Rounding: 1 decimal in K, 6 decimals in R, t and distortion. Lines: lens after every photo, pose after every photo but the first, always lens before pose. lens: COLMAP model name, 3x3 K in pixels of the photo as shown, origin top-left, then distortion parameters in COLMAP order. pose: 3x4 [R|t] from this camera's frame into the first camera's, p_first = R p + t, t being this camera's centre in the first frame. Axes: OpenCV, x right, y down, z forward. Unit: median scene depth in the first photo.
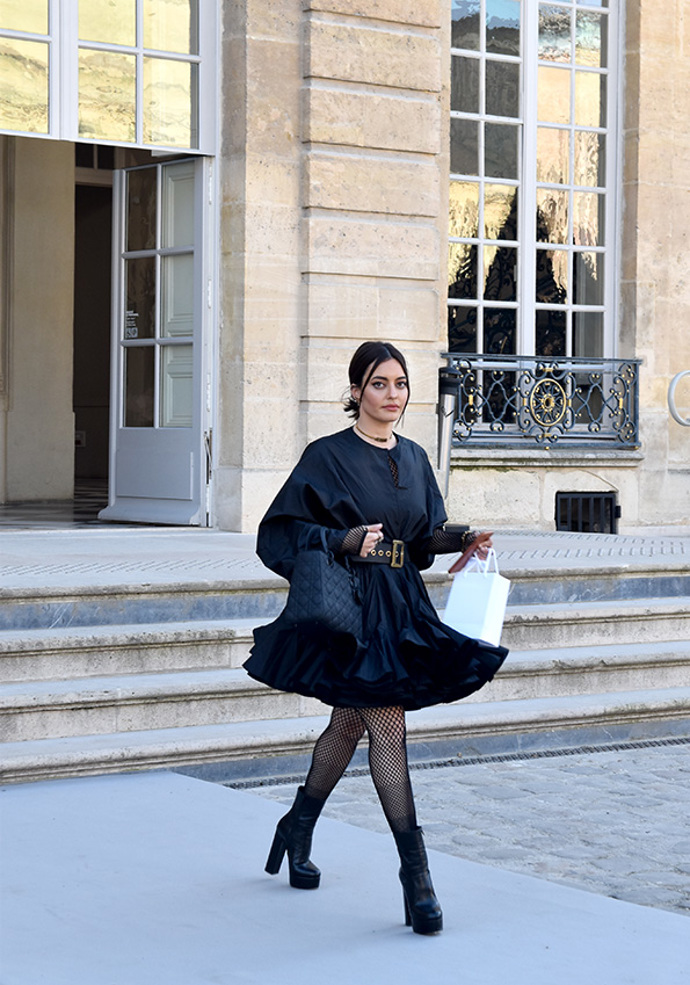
lens RADIAL K [[2158.1, 0, 344.3], [0, 2158.1, 428.1], [0, 0, 1]] dist [0.202758, 0.157176]
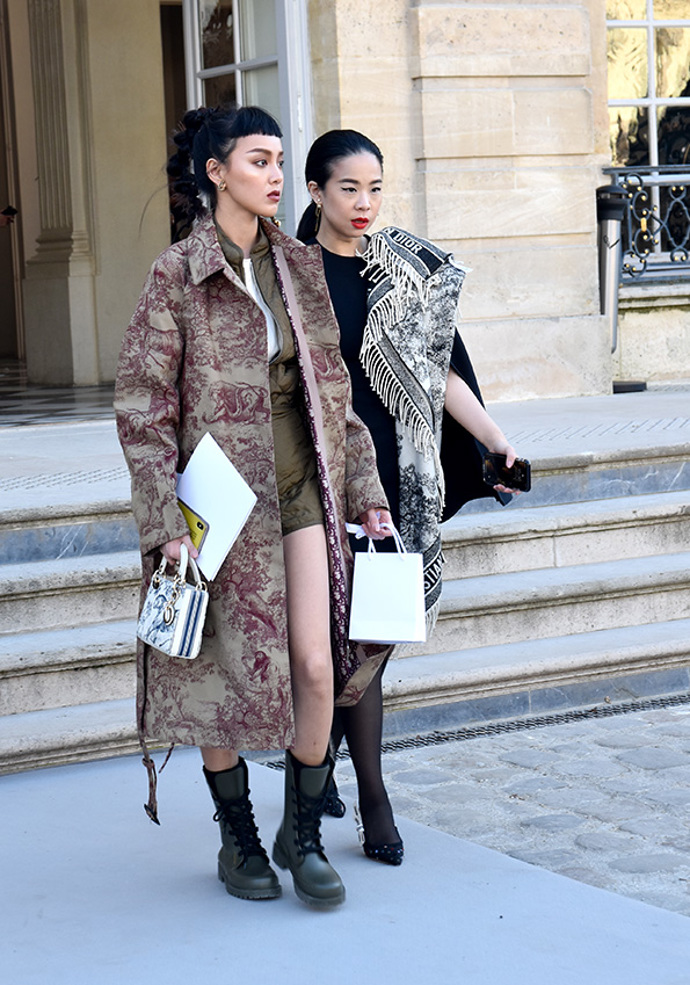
lens RADIAL K [[2158.1, 0, 344.3], [0, 2158.1, 428.1], [0, 0, 1]] dist [0.202758, 0.157176]
pose [[0.990716, -0.054592, -0.124504, 0.047930], [0.063374, 0.995691, 0.067699, 0.000573], [0.120272, -0.074960, 0.989907, 0.197311]]
